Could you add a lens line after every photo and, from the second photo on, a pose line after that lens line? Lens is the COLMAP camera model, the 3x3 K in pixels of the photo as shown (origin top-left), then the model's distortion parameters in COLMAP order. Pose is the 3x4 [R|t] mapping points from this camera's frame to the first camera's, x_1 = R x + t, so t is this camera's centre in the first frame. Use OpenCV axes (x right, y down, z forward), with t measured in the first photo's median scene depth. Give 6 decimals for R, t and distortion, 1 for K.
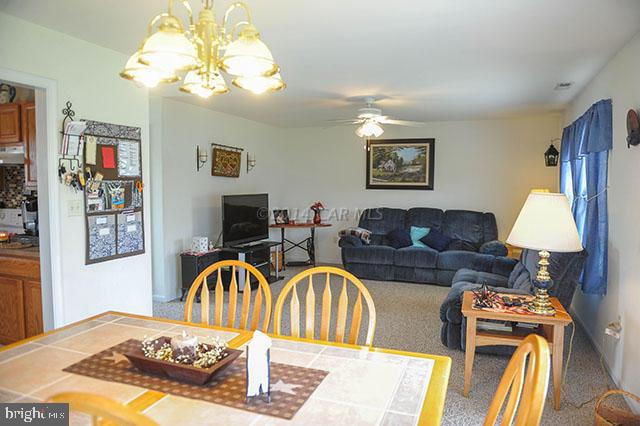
lens RADIAL K [[439.0, 0, 323.0], [0, 439.0, 211.8], [0, 0, 1]] dist [-0.048268, -0.001621]
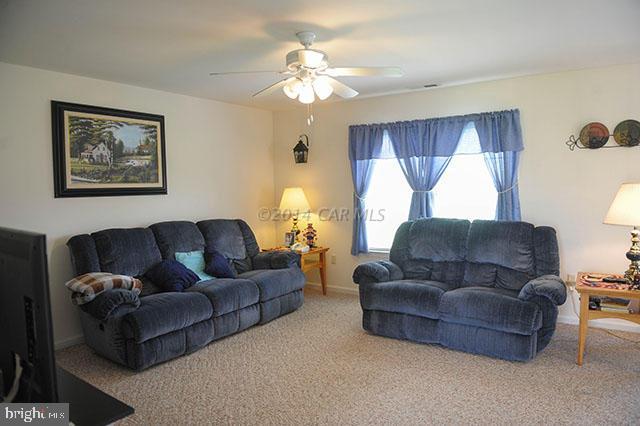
lens RADIAL K [[439.0, 0, 323.0], [0, 439.0, 211.8], [0, 0, 1]] dist [-0.048268, -0.001621]
pose [[0.228607, -0.072180, 0.970839, -0.336648], [0.079786, 0.995282, 0.055209, -0.040649], [-0.970244, 0.064838, 0.233288, 0.620310]]
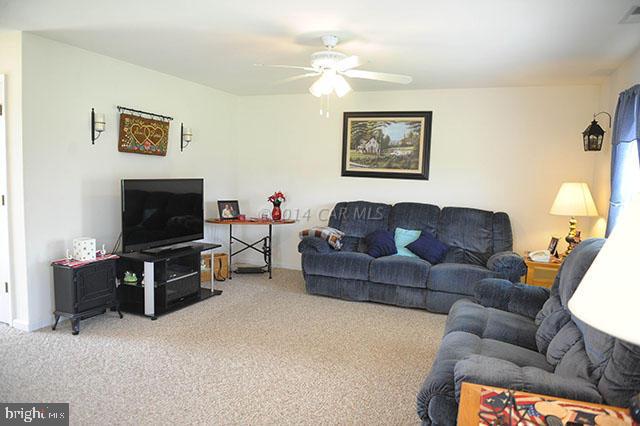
lens RADIAL K [[439.0, 0, 323.0], [0, 439.0, 211.8], [0, 0, 1]] dist [-0.048268, -0.001621]
pose [[0.999601, 0.027577, -0.006029, 0.076712], [-0.027397, 0.999228, 0.028166, -0.010931], [0.006801, -0.027989, 0.999585, 0.241178]]
